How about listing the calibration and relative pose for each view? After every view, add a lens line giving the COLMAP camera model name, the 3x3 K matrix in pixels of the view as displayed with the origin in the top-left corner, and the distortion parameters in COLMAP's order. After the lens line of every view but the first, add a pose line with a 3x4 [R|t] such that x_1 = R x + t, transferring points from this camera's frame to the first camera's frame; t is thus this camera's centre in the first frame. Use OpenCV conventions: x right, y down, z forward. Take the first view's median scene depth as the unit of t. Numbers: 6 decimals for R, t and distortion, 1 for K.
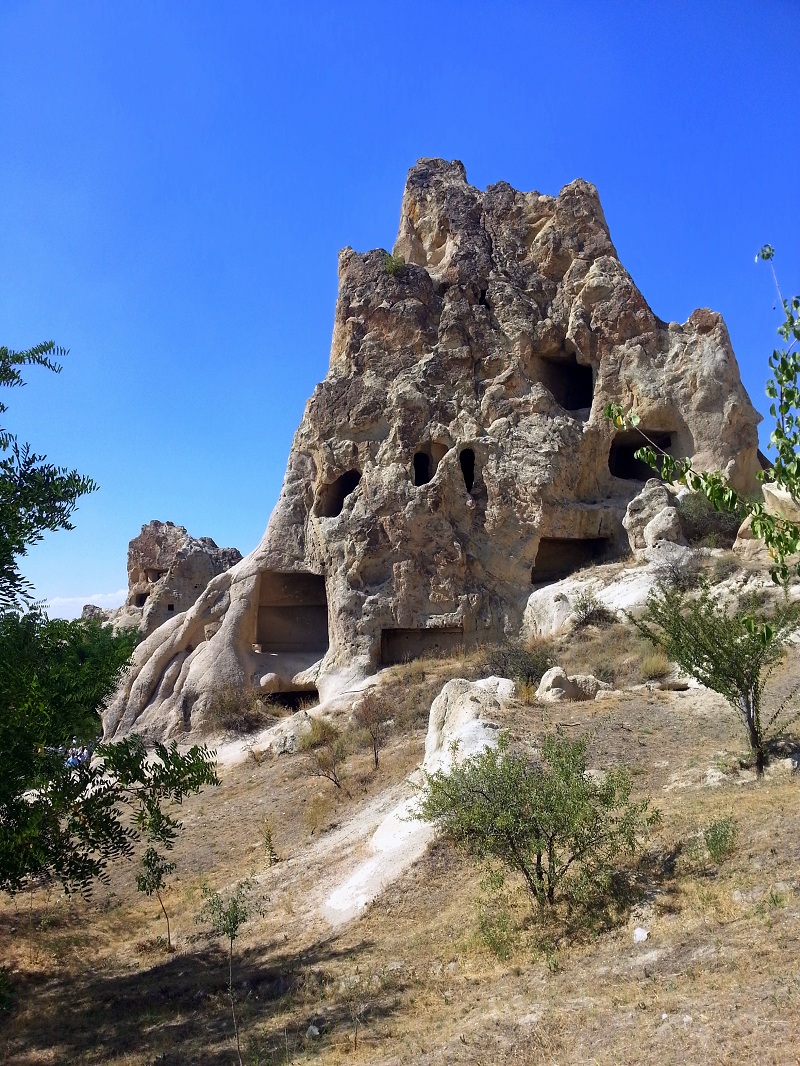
lens RADIAL K [[885.6, 0, 404.6], [0, 885.6, 536.4], [0, 0, 1]] dist [0.013323, 0.004217]
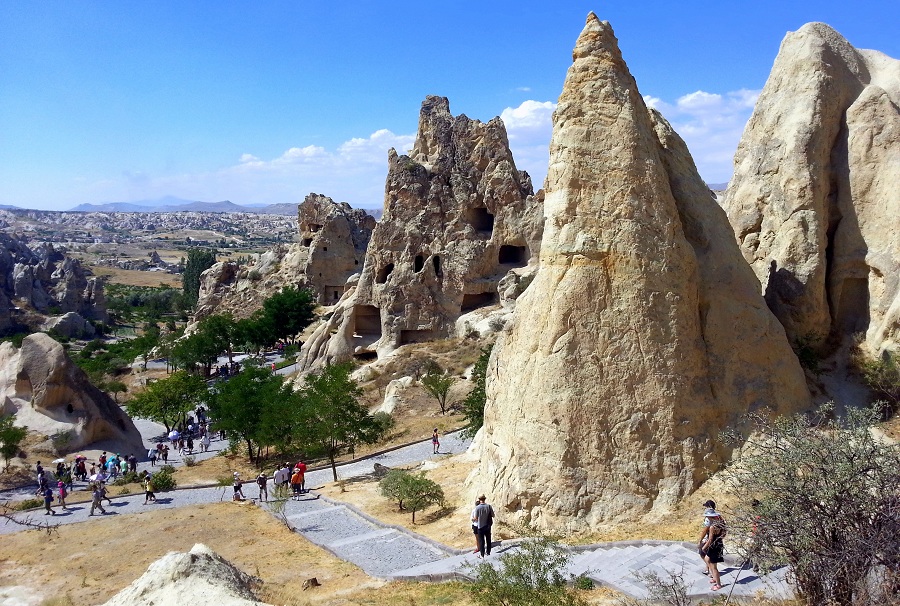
lens RADIAL K [[707.0, 0, 448.7], [0, 707.0, 302.3], [0, 0, 1]] dist [-0.017635, -0.000885]
pose [[0.995834, 0.012239, -0.090360, 0.275837], [0.010085, 0.970091, 0.242533, -0.438100], [0.090626, -0.242434, 0.965926, -0.892753]]
